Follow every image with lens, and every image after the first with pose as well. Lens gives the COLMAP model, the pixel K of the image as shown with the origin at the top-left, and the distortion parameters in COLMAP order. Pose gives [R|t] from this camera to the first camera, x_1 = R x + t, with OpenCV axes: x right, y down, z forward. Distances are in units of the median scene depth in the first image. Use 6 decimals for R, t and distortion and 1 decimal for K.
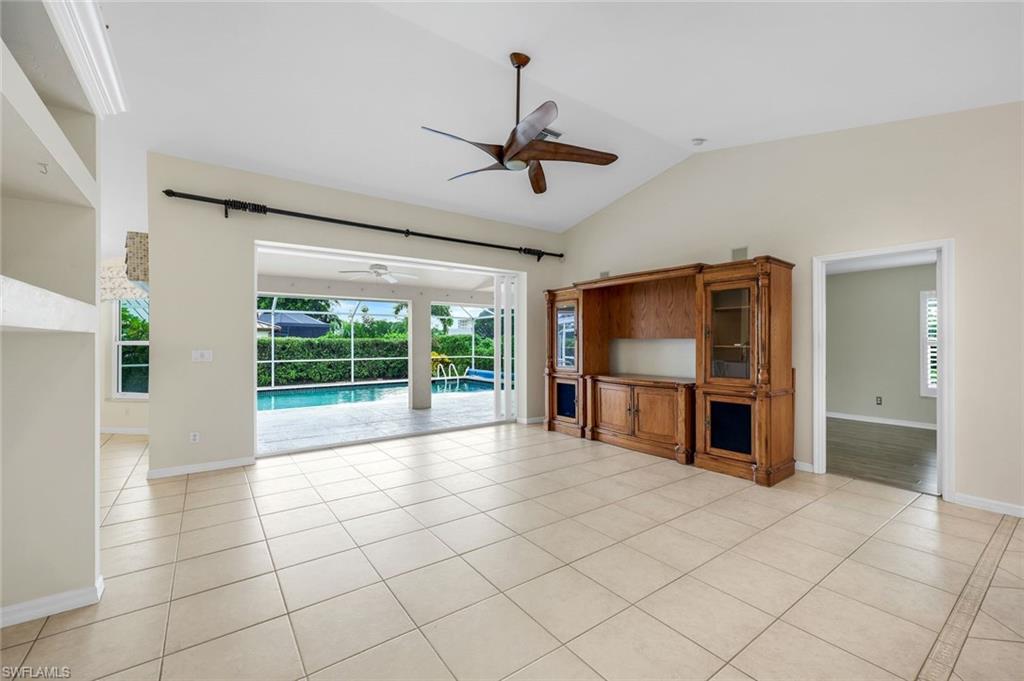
lens RADIAL K [[420.3, 0, 511.0], [0, 420.3, 349.4], [0, 0, 1]] dist [-0.001957, 0.000168]
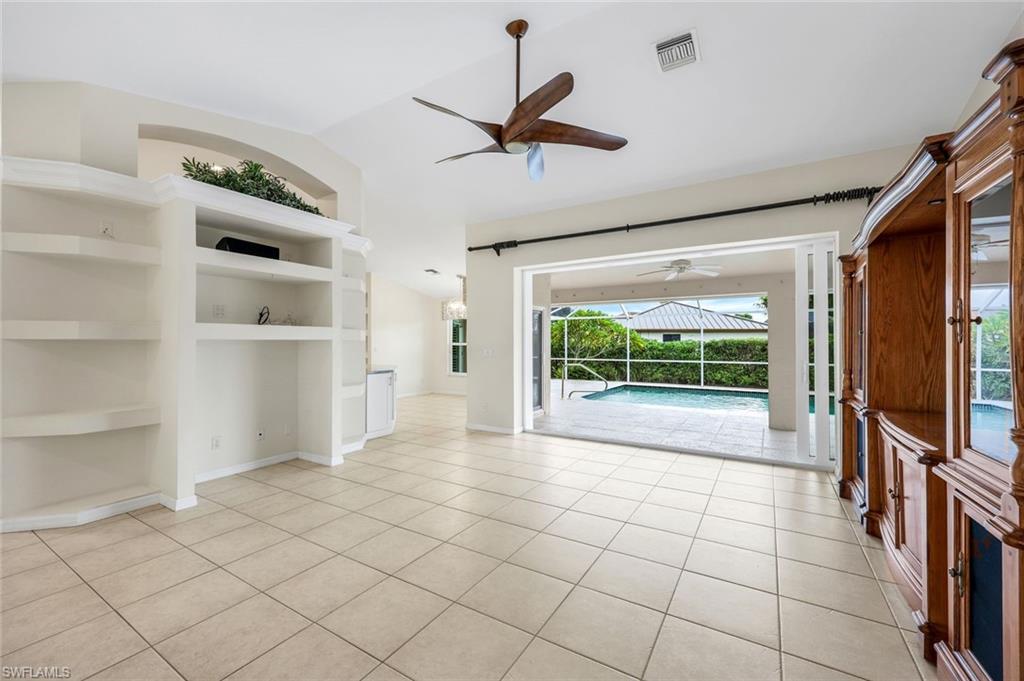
lens RADIAL K [[420.3, 0, 516.9], [0, 420.3, 337.6], [0, 0, 1]] dist [-0.001957, 0.000168]
pose [[0.373772, -0.009558, -0.927471, 0.410668], [-0.018427, 0.999673, -0.017728, -0.007644], [0.927337, 0.023717, 0.373474, 0.327452]]
